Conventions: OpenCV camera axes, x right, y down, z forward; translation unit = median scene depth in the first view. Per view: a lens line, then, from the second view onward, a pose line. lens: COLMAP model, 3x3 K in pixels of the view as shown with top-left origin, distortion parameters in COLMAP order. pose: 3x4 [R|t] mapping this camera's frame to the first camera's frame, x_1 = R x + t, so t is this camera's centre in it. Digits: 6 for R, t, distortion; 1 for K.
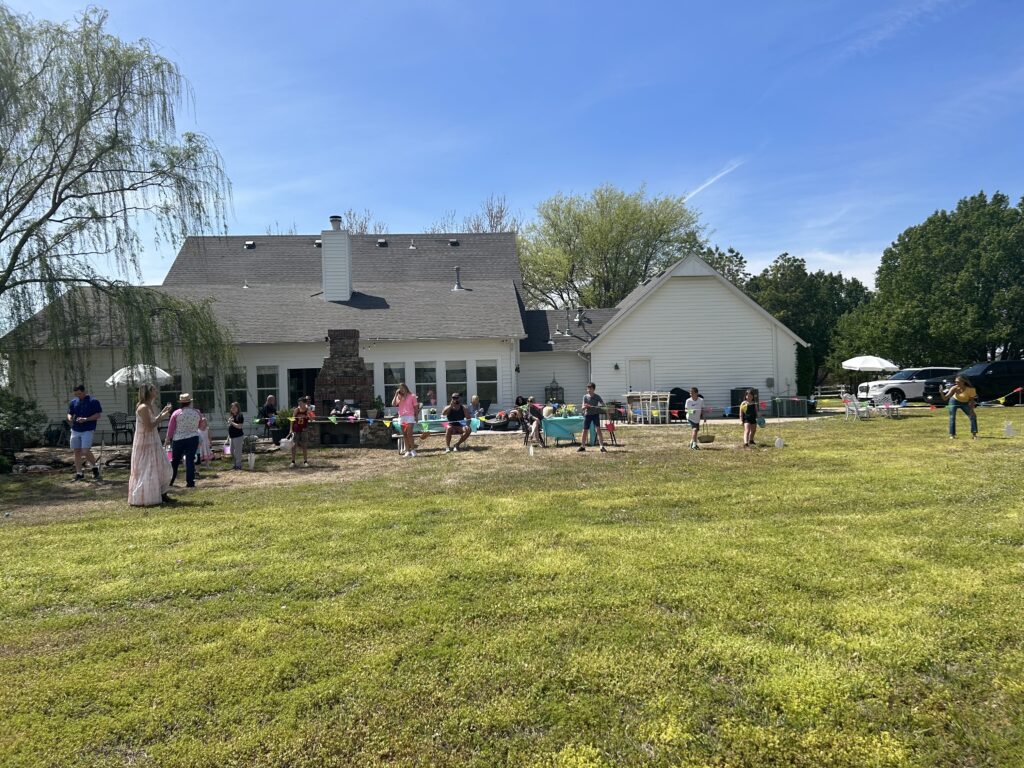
lens RADIAL K [[772.5, 0, 512.0], [0, 772.5, 384.7], [0, 0, 1]] dist [0.010556, 0.001207]
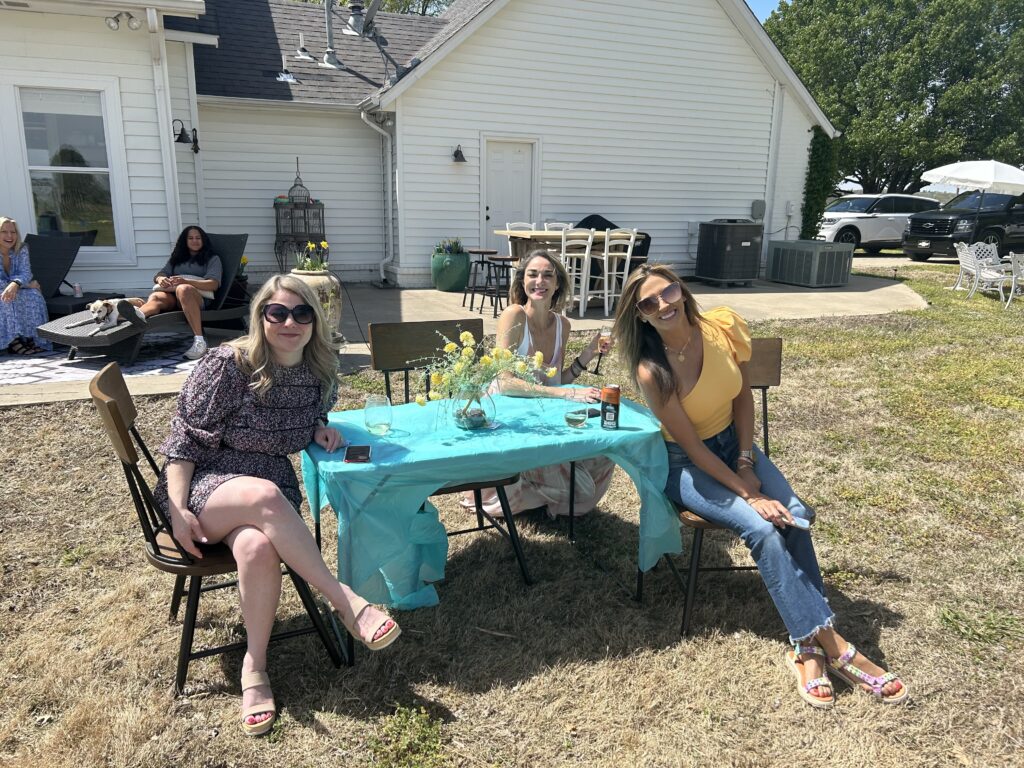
lens RADIAL K [[772.5, 0, 511.6], [0, 772.5, 385.6], [0, 0, 1]] dist [0.010556, 0.001207]
pose [[0.937553, -0.038432, 0.345712, 0.017367], [-0.042246, 0.973939, 0.222840, 0.002987], [-0.345266, -0.223530, 0.911496, 0.594129]]
